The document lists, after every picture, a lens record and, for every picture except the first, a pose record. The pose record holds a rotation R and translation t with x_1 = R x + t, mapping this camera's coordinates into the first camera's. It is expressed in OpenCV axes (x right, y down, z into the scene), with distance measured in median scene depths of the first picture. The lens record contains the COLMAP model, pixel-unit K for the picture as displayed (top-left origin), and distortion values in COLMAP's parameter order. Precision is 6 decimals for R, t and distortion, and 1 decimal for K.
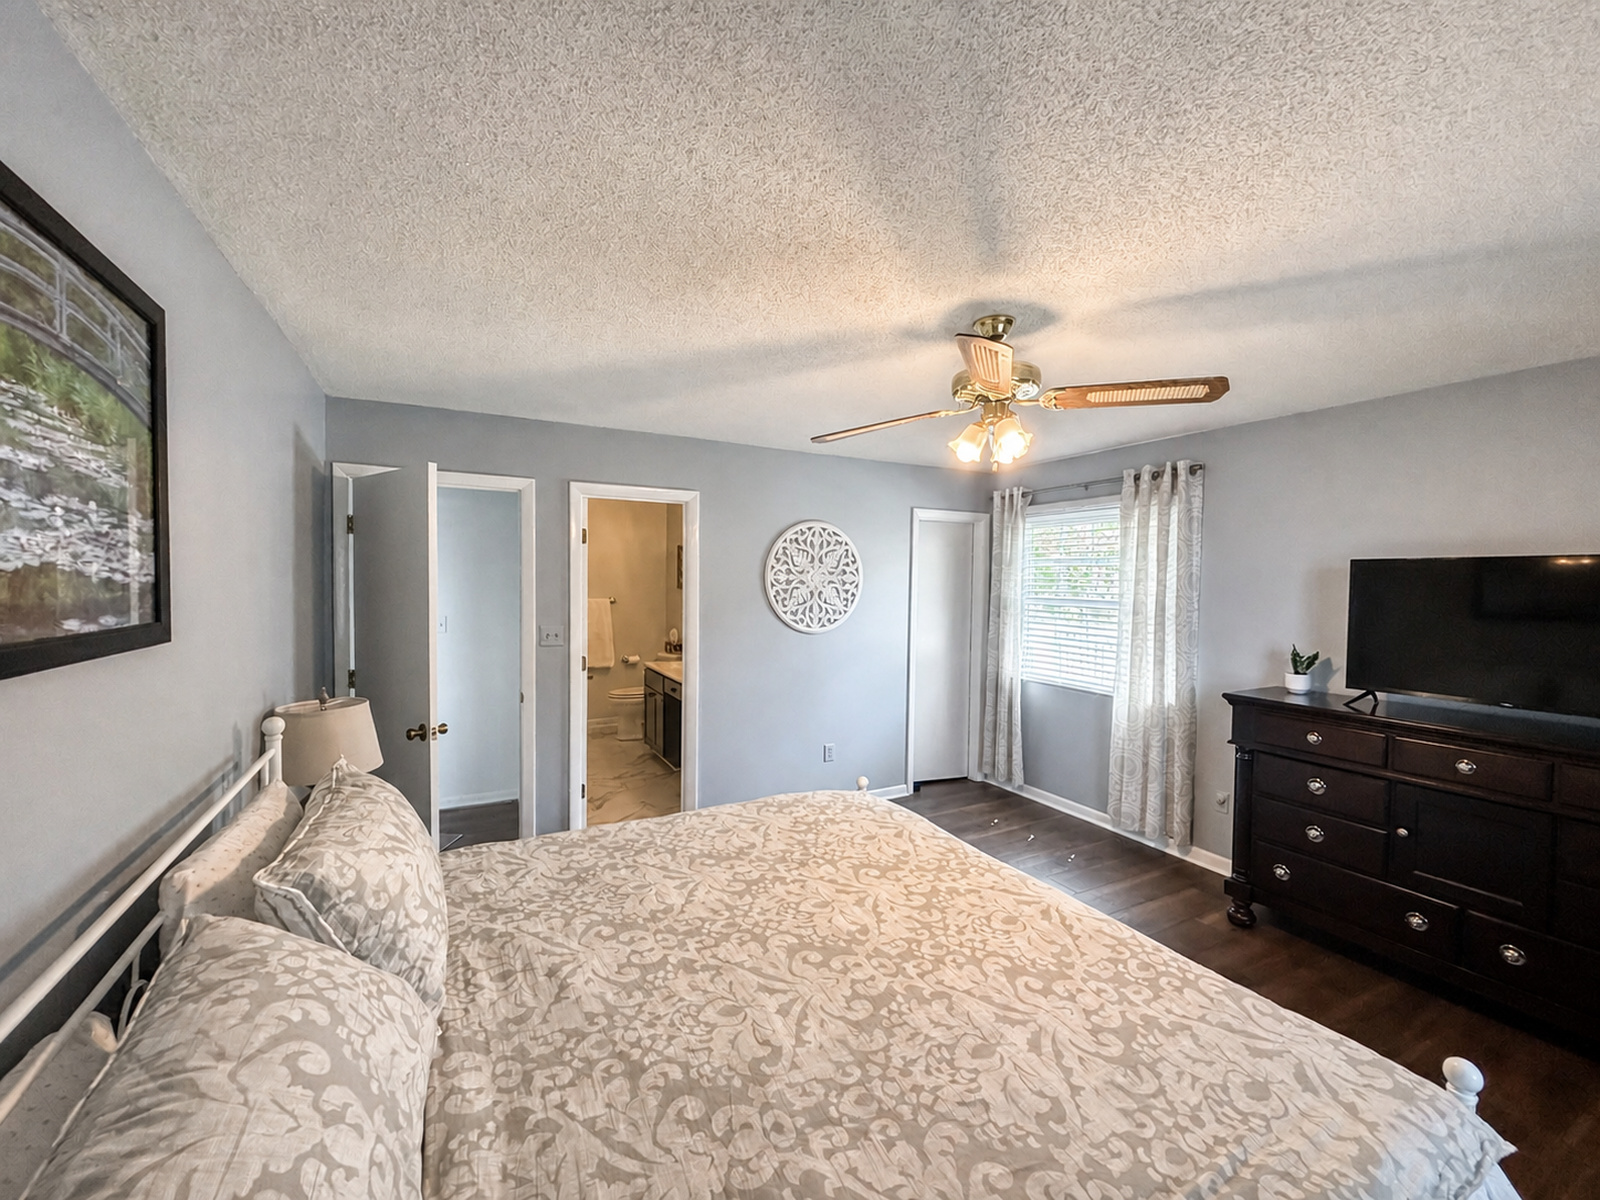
lens RADIAL K [[644.3, 0, 796.7], [0, 644.3, 596.7], [0, 0, 1]] dist [0.001676, 0.000064]
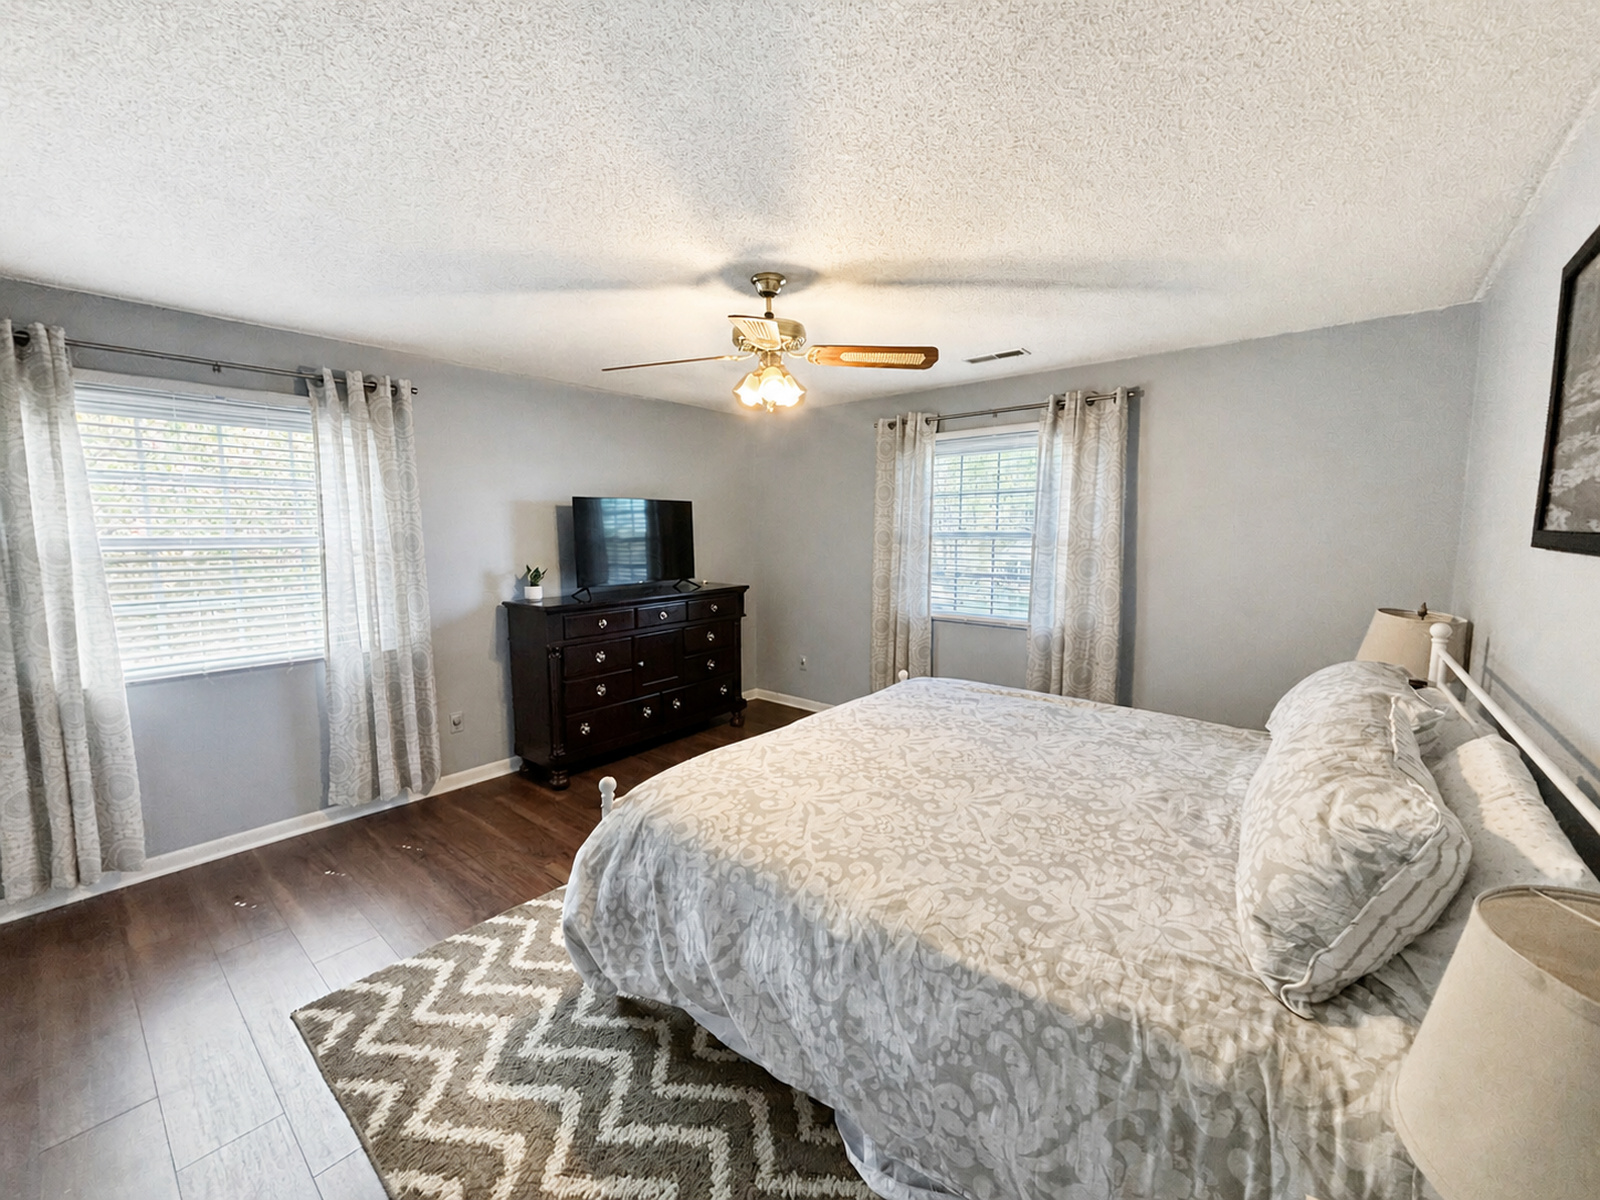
lens RADIAL K [[644.3, 0, 796.7], [0, 644.3, 599.6], [0, 0, 1]] dist [0.001676, 0.000064]
pose [[-0.372351, -0.111948, 0.921316, -0.532073], [0.025648, 0.991078, 0.130791, -0.006186], [-0.927738, 0.072330, -0.366157, 0.900660]]
